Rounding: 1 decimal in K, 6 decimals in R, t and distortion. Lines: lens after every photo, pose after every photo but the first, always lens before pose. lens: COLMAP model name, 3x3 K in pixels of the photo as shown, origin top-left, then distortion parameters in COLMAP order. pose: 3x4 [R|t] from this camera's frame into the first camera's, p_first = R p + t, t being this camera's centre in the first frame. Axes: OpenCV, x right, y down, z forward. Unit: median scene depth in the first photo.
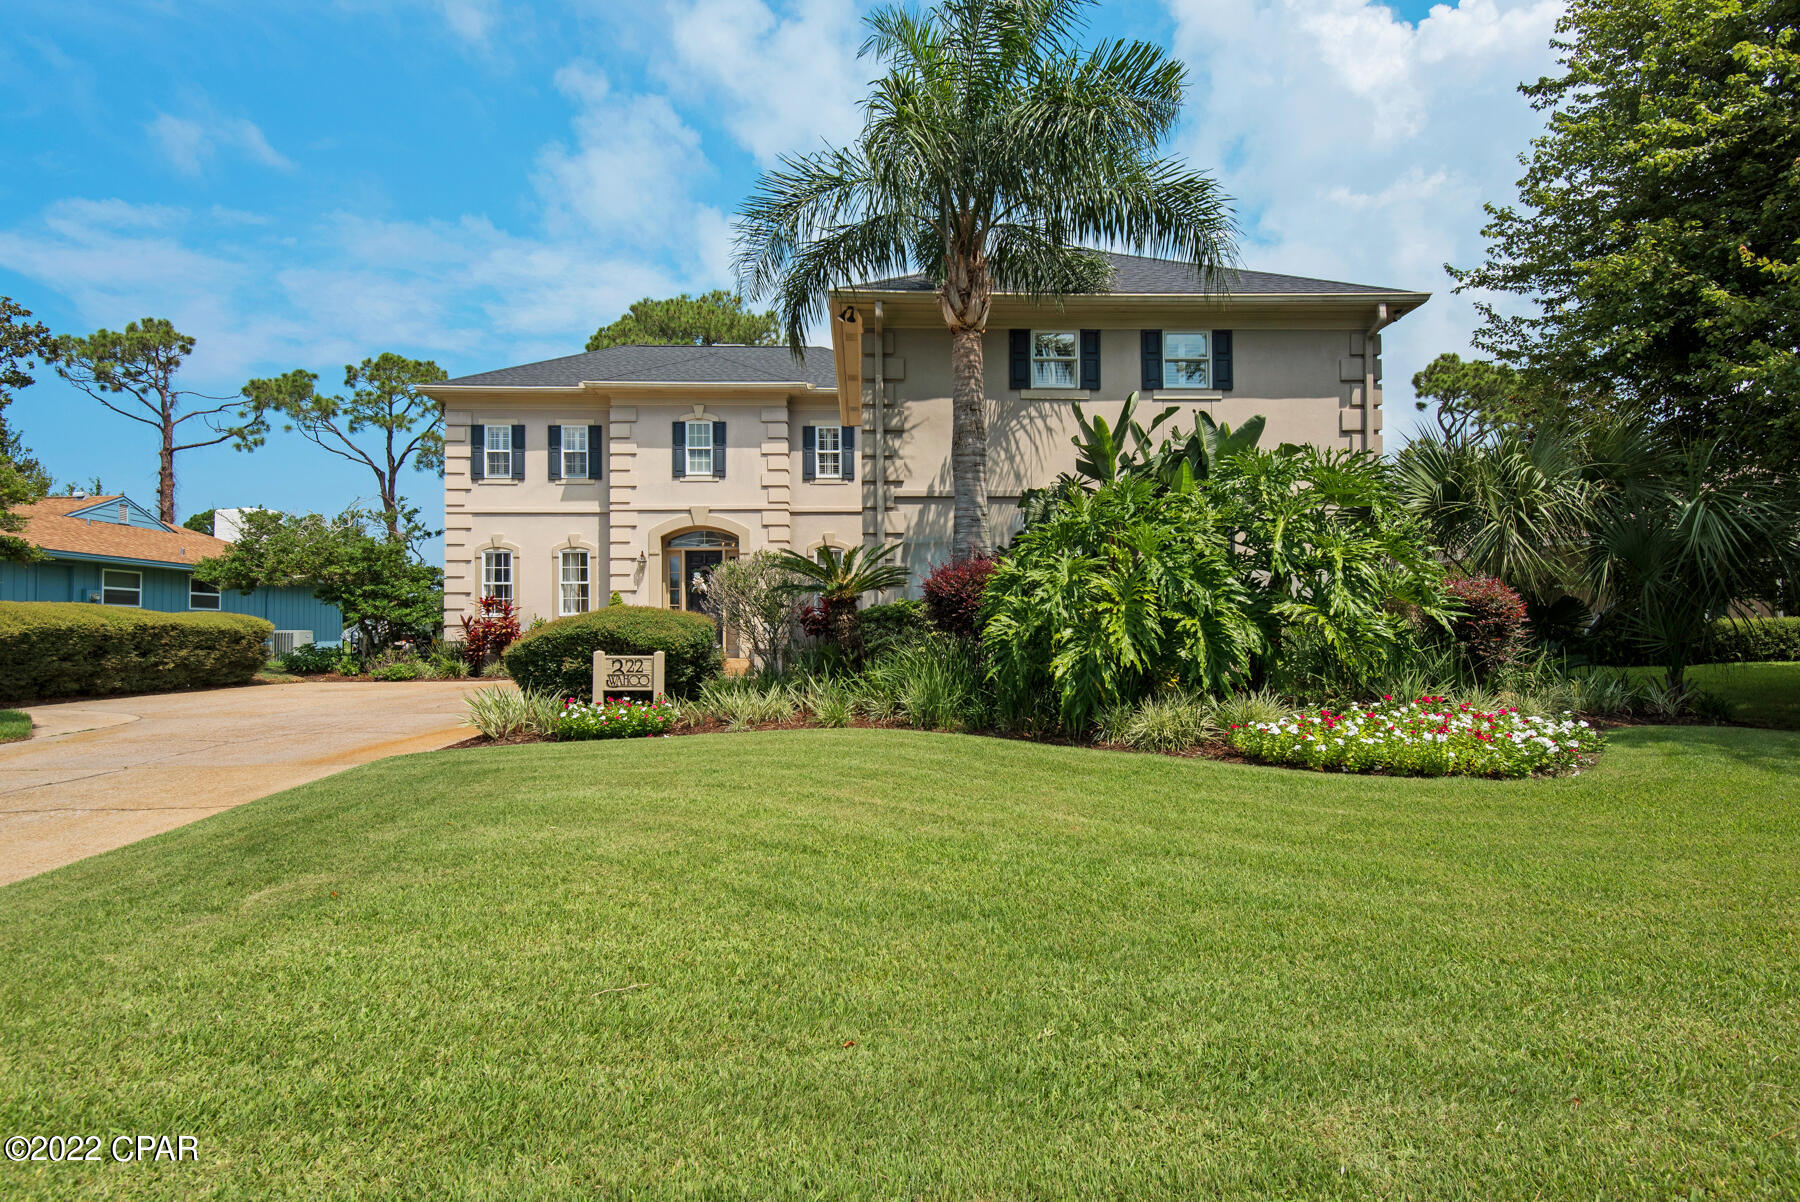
lens RADIAL K [[938.9, 0, 899.8], [0, 938.9, 602.2], [0, 0, 1]] dist [0.001559, 0.000085]
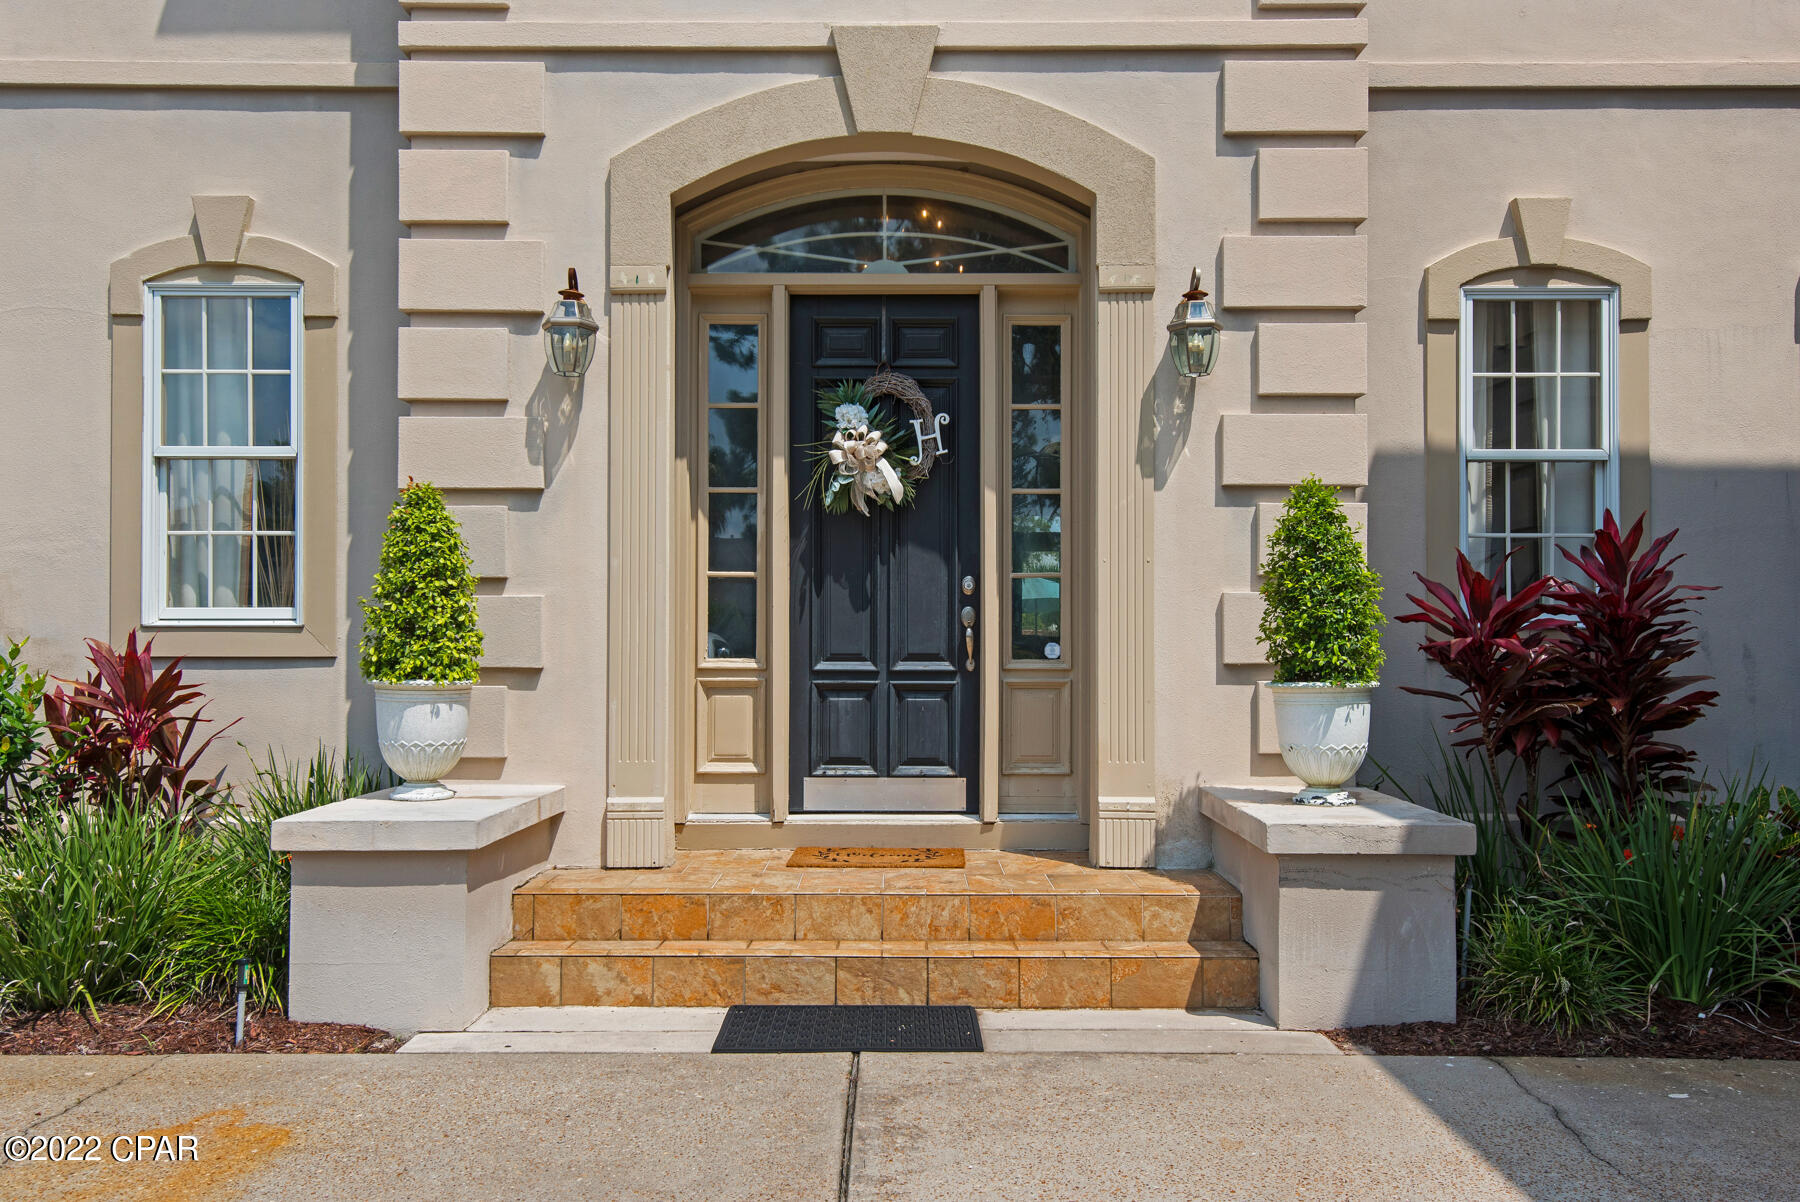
lens RADIAL K [[1450.2, 0, 900.5], [0, 1450.2, 599.9], [0, 0, 1]] dist [0.003150, 0.000631]
pose [[0.998879, 0.007784, -0.046685, -0.195070], [-0.007442, 0.999944, 0.007497, 0.006687], [0.046741, -0.007141, 0.998882, 0.714348]]
